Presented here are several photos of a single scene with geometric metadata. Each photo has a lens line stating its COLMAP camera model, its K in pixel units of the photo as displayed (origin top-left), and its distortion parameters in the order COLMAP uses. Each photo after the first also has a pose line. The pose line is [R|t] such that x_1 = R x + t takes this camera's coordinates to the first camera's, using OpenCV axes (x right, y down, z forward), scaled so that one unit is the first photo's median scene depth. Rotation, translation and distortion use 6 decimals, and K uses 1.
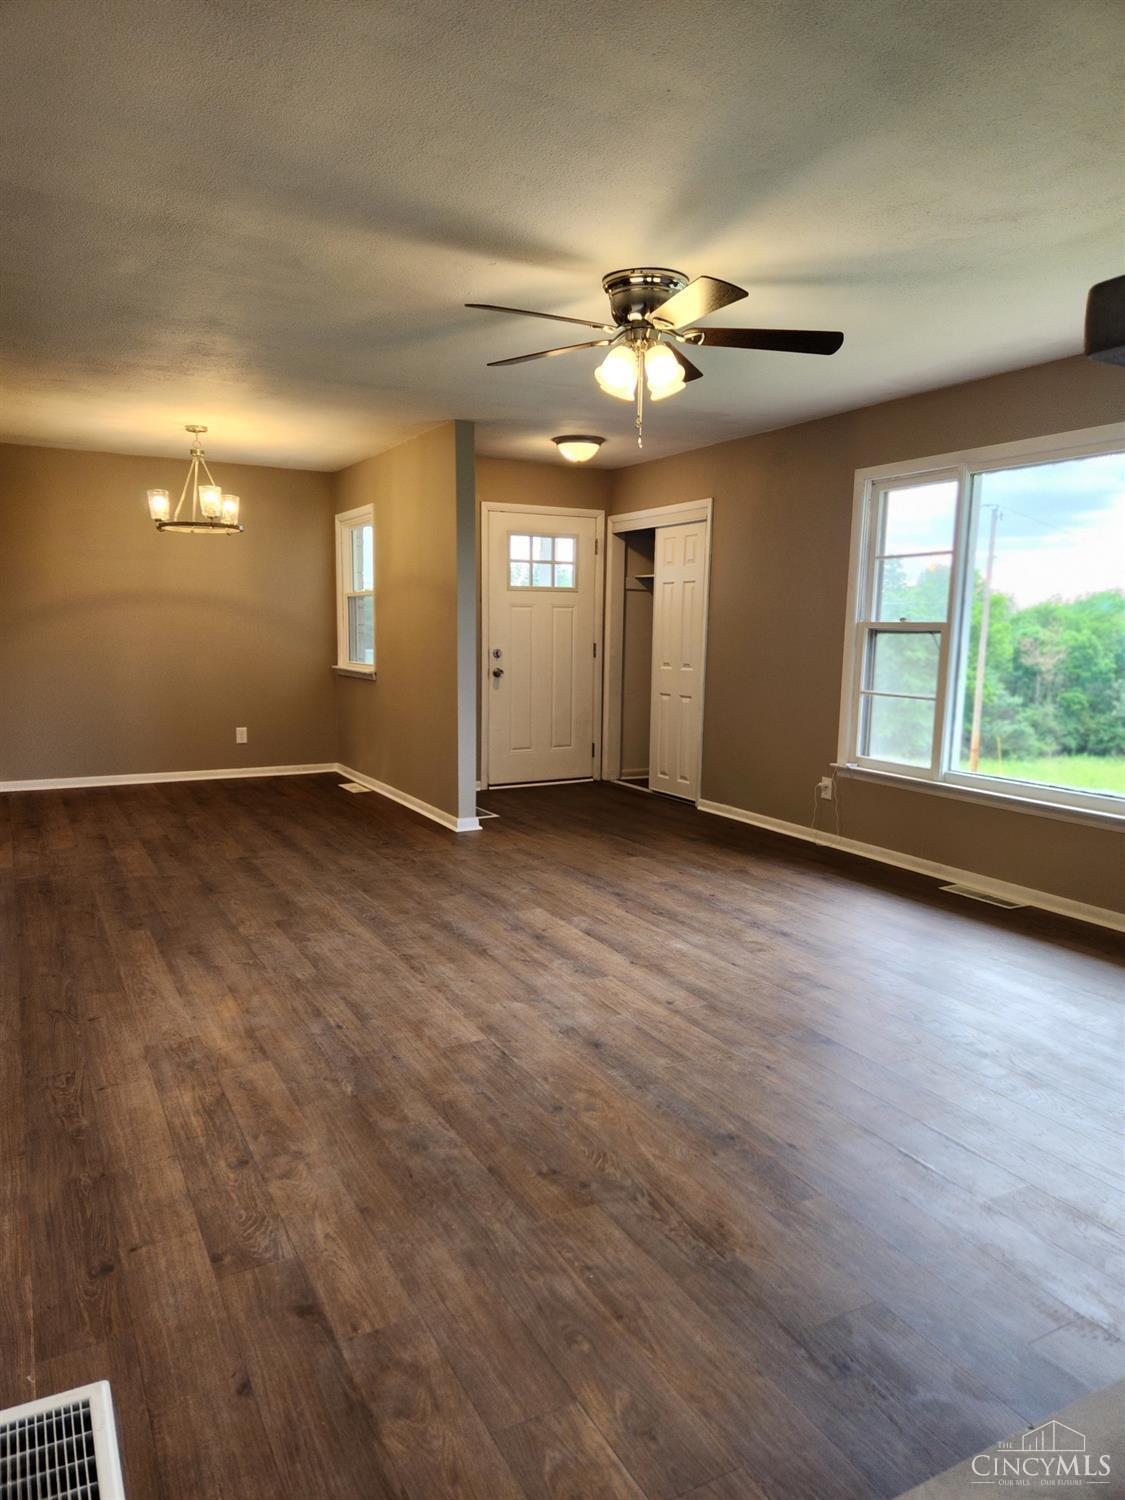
lens RADIAL K [[1003.4, 0, 561.6], [0, 1003.4, 753.7], [0, 0, 1]] dist [0.002708, -0.000380]
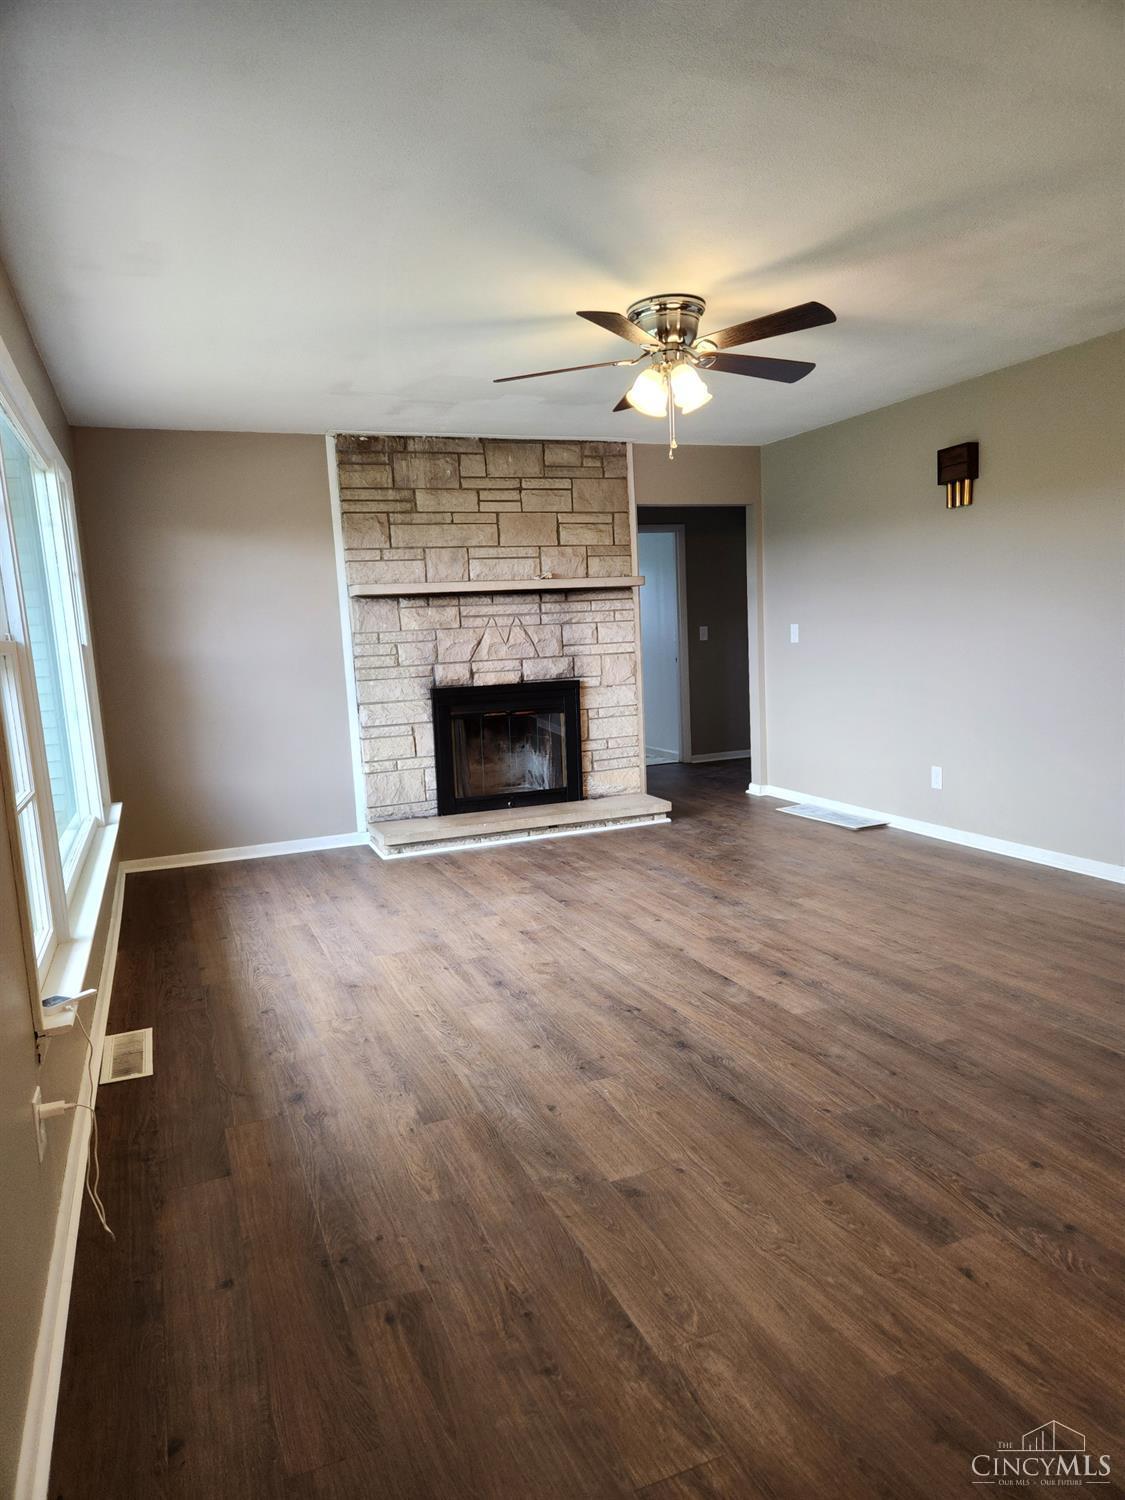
lens RADIAL K [[1003.4, 0, 563.3], [0, 1003.4, 753.2], [0, 0, 1]] dist [0.002708, -0.000380]
pose [[-0.992662, 0.028321, 0.117561, 0.059161], [0.056852, 0.967343, 0.247012, -0.230302], [-0.106726, 0.251883, -0.961855, 1.813139]]
